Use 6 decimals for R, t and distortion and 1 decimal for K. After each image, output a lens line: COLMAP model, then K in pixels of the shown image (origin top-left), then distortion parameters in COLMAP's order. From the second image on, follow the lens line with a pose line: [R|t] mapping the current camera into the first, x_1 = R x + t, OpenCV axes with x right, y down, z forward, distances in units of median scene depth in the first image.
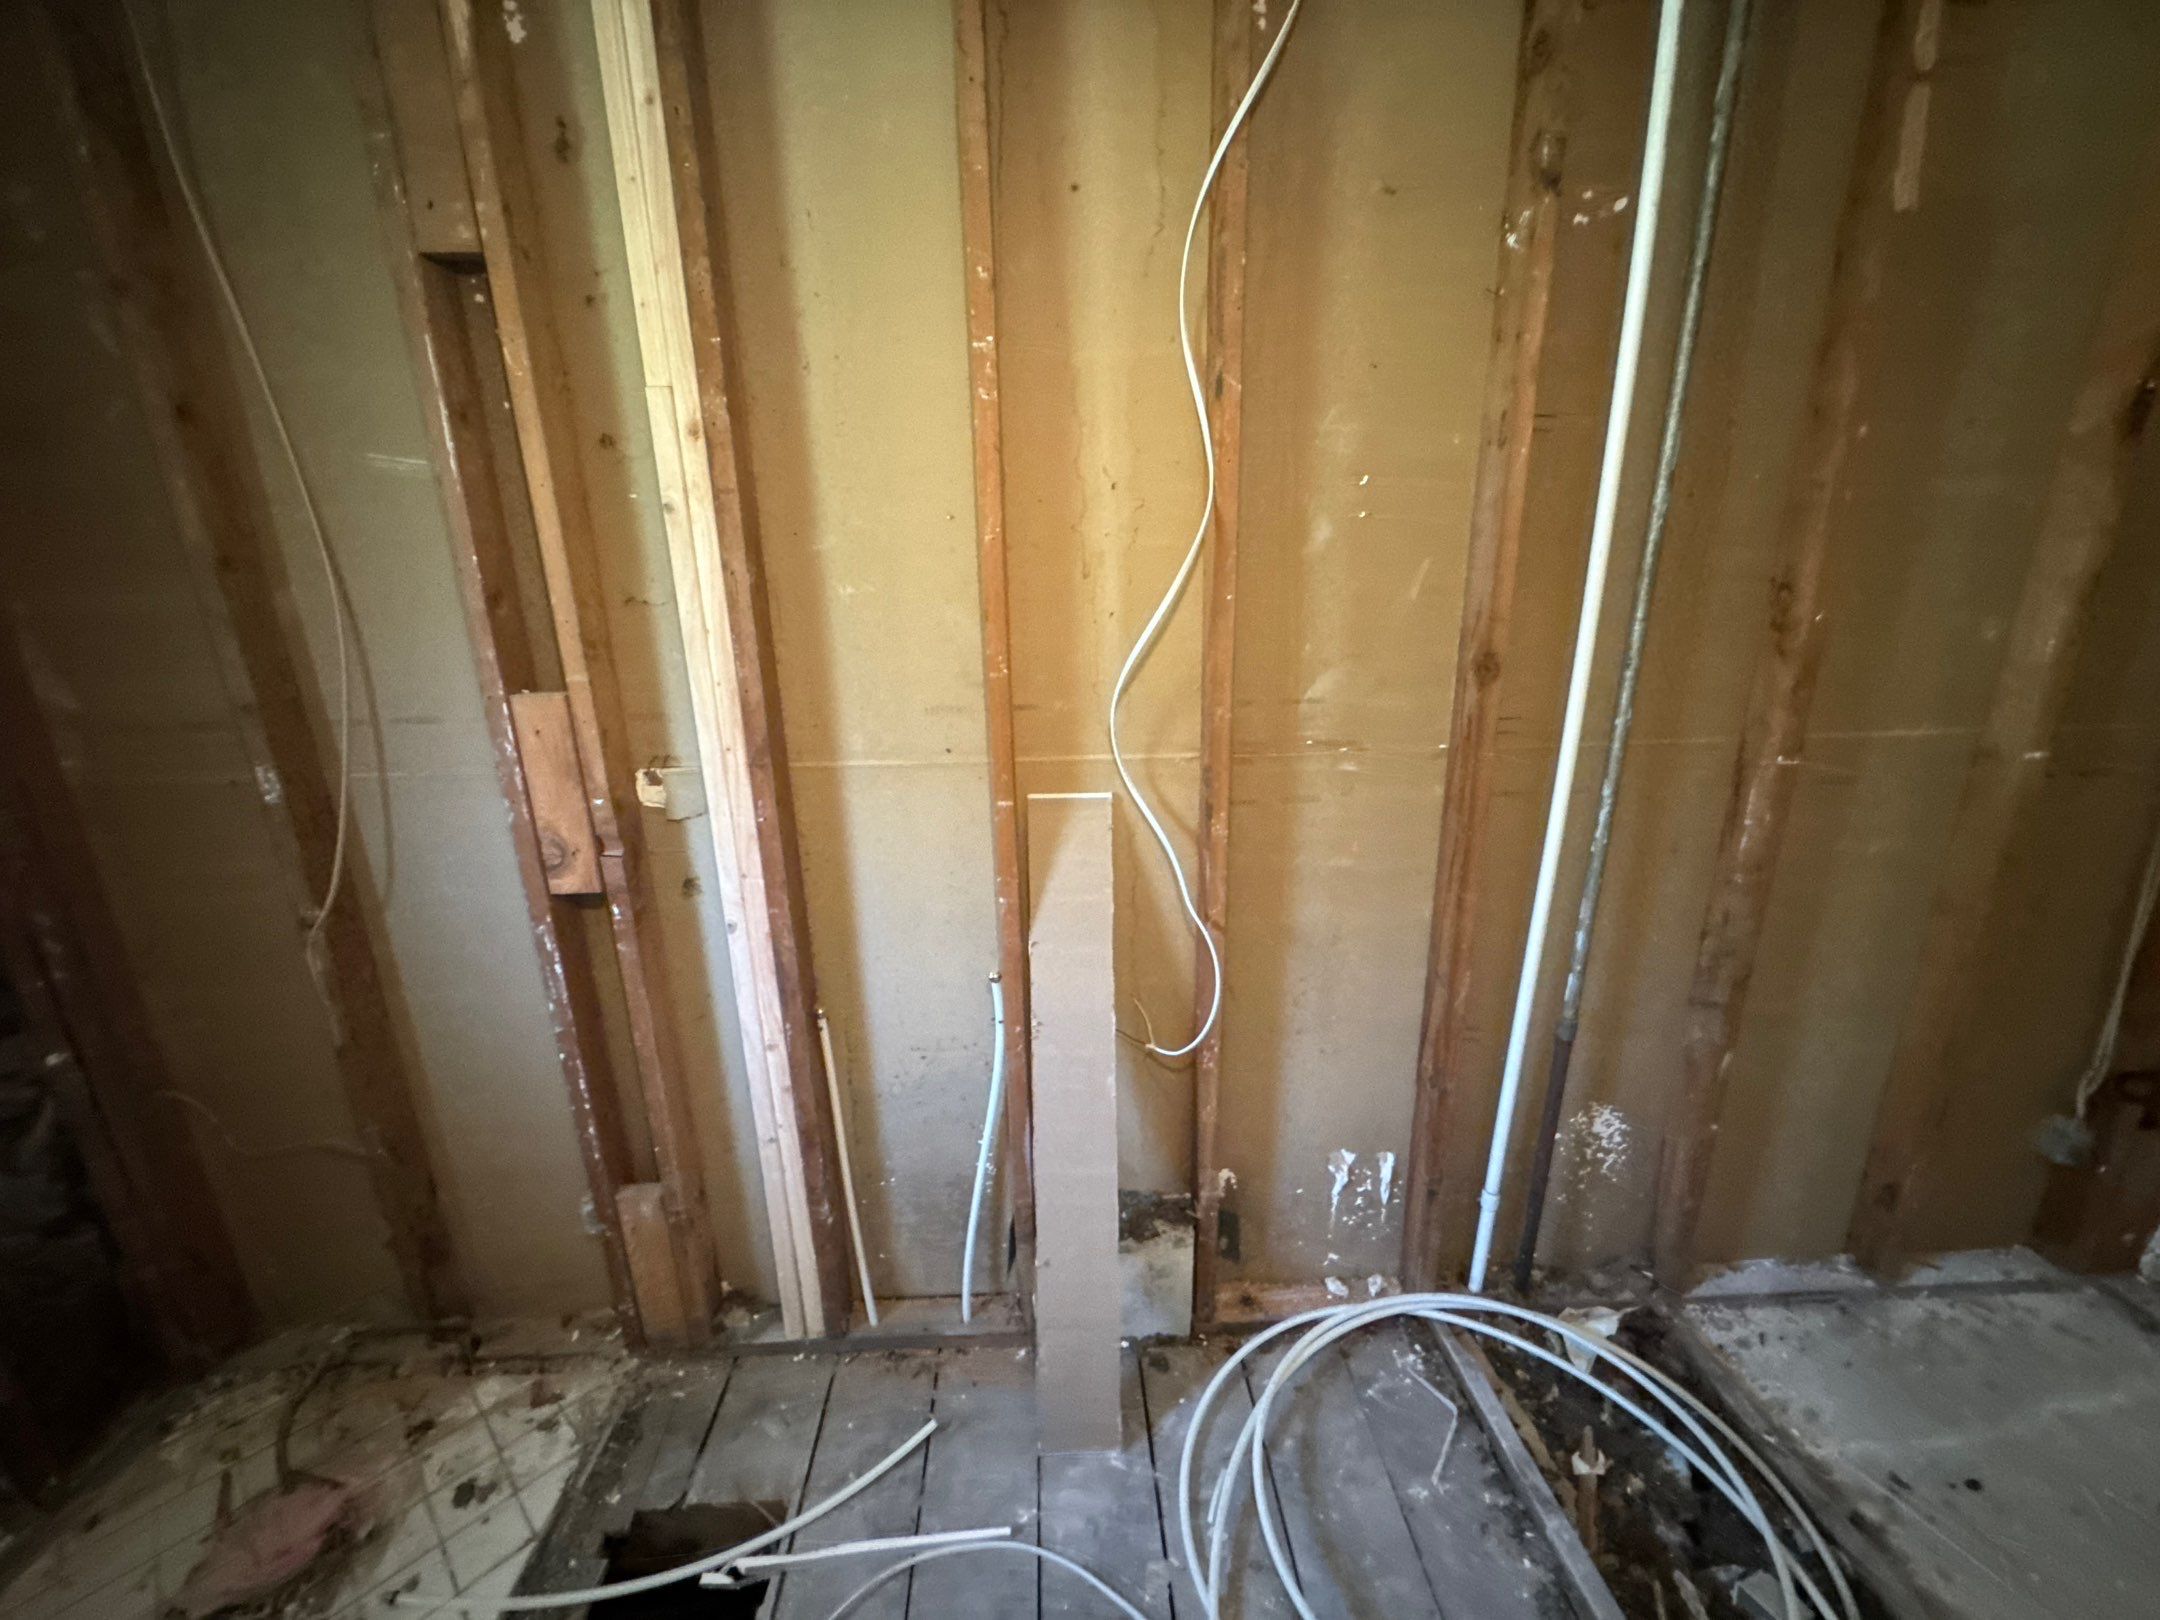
lens RADIAL K [[861.2, 0, 1076.5], [0, 861.2, 809.2], [0, 0, 1]] dist [-0.001259, 0.000448]
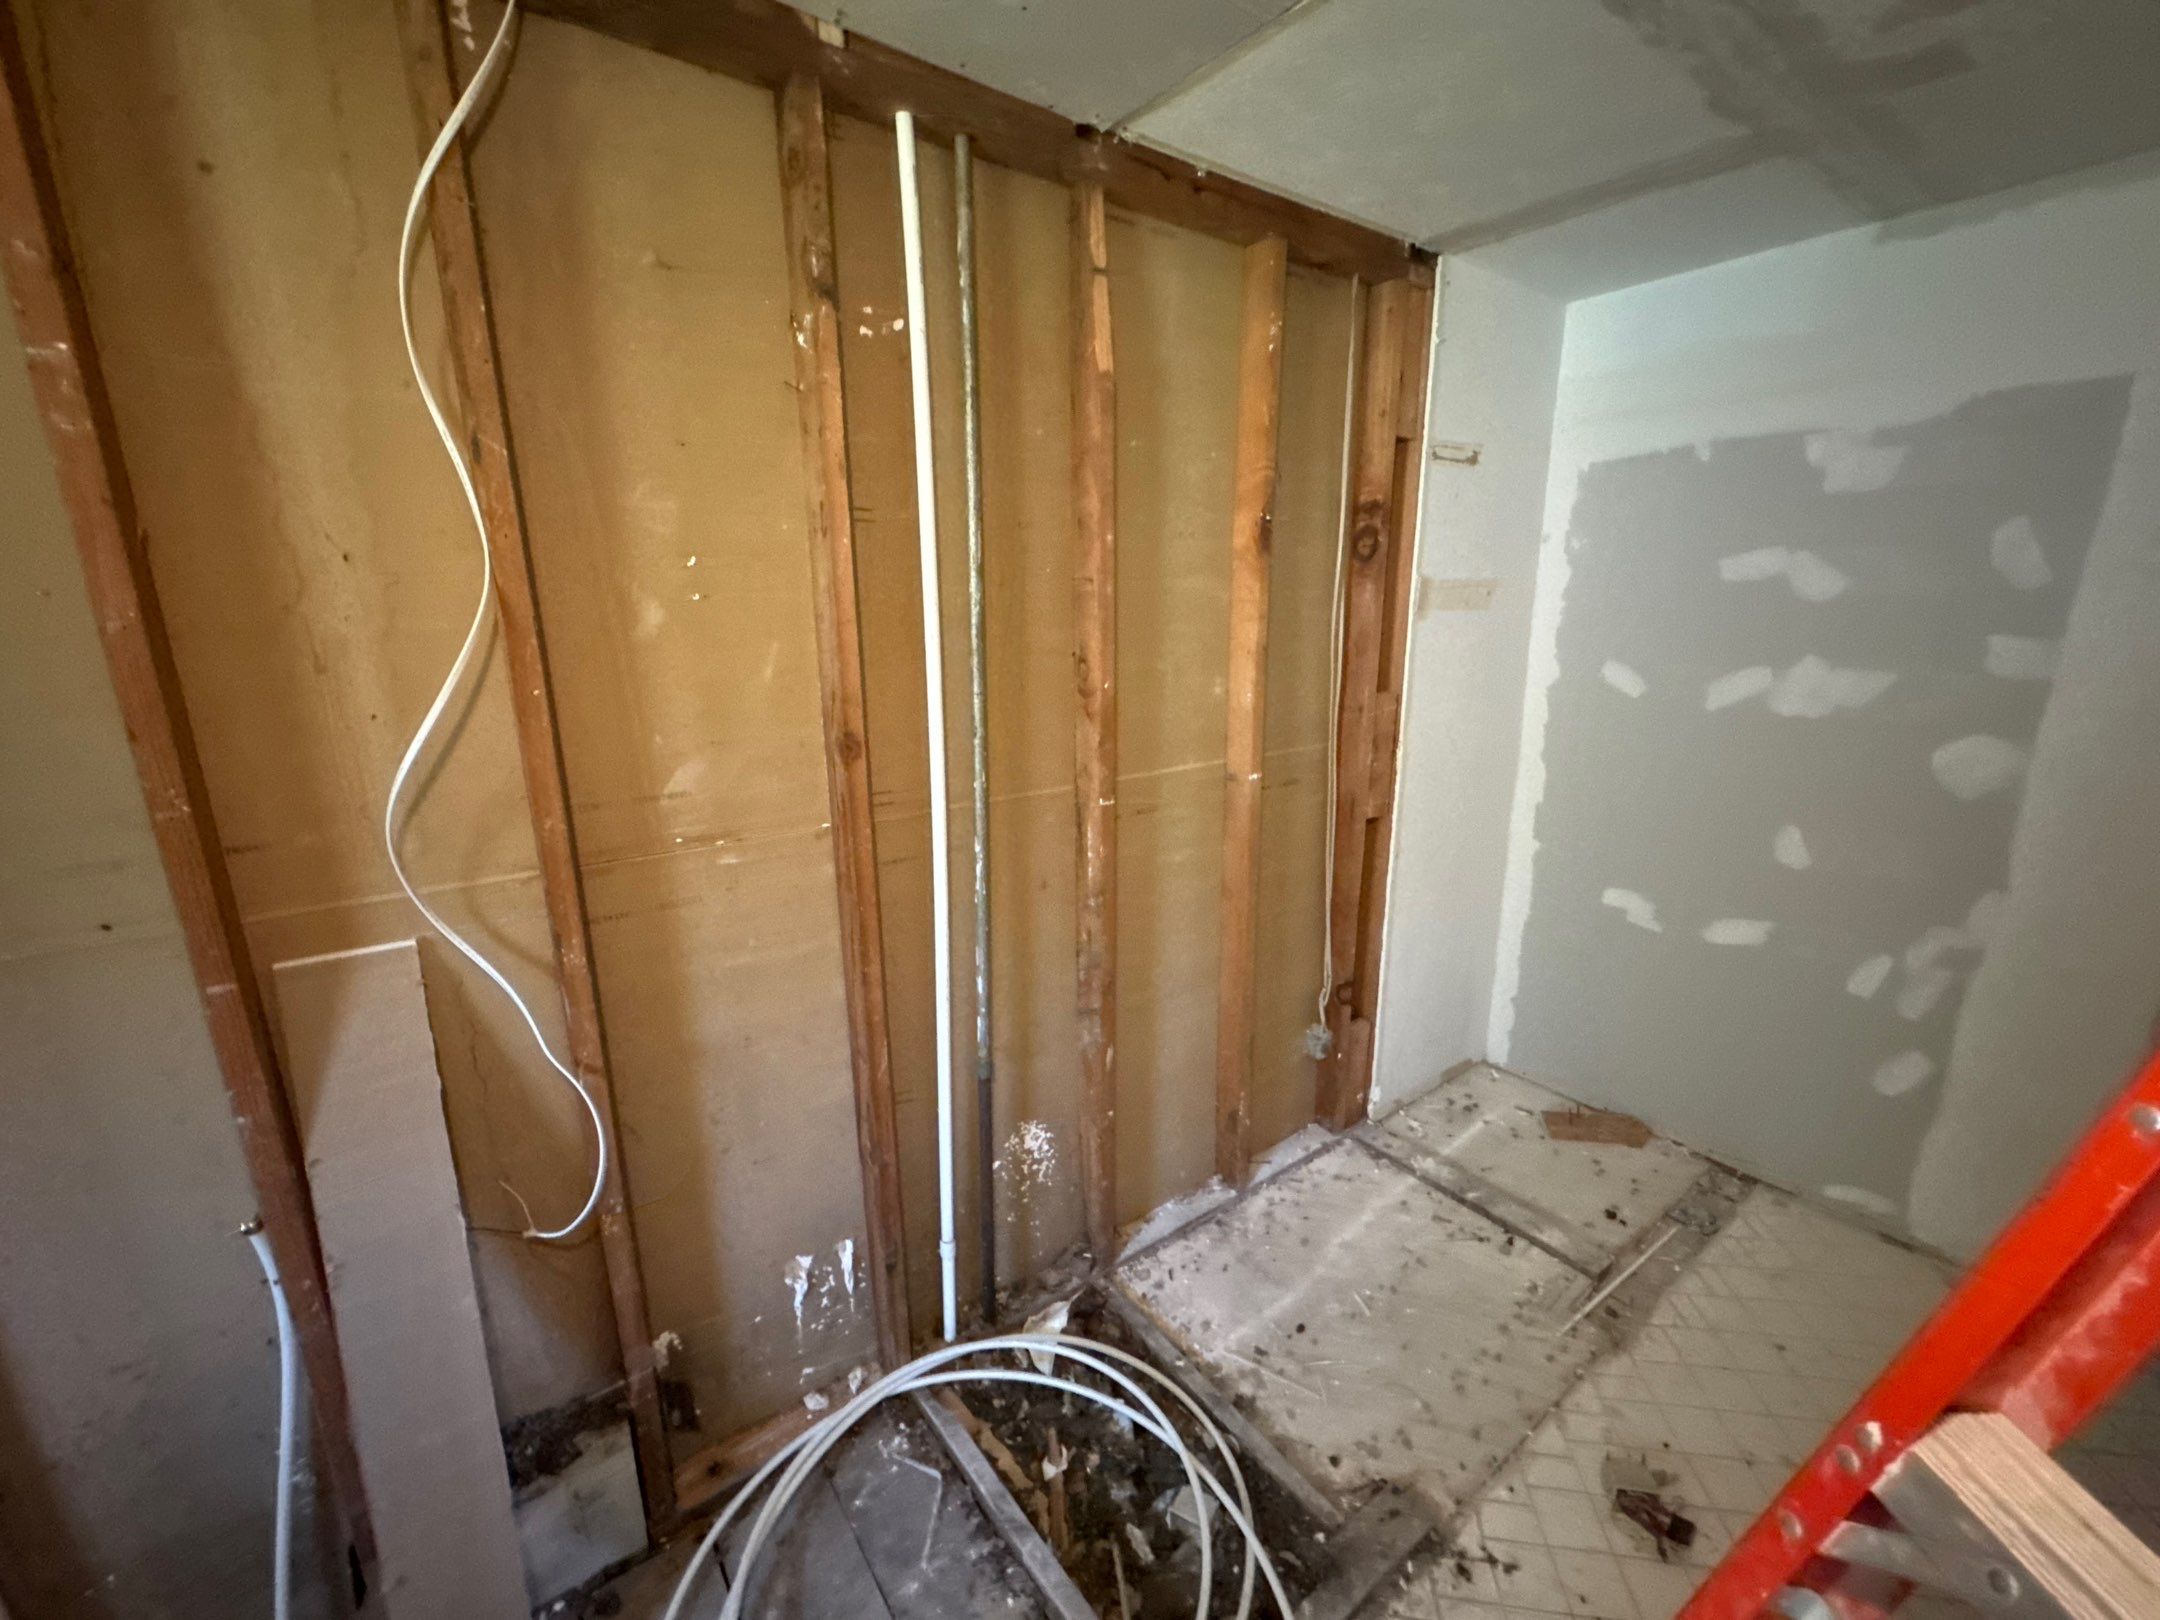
lens RADIAL K [[861.2, 0, 1076.5], [0, 861.2, 809.2], [0, 0, 1]] dist [-0.001259, 0.000448]
pose [[0.831468, -0.118172, 0.542860, 0.117126], [0.145991, 0.989251, -0.008262, -0.037271], [-0.536049, 0.086123, 0.839783, 0.006216]]
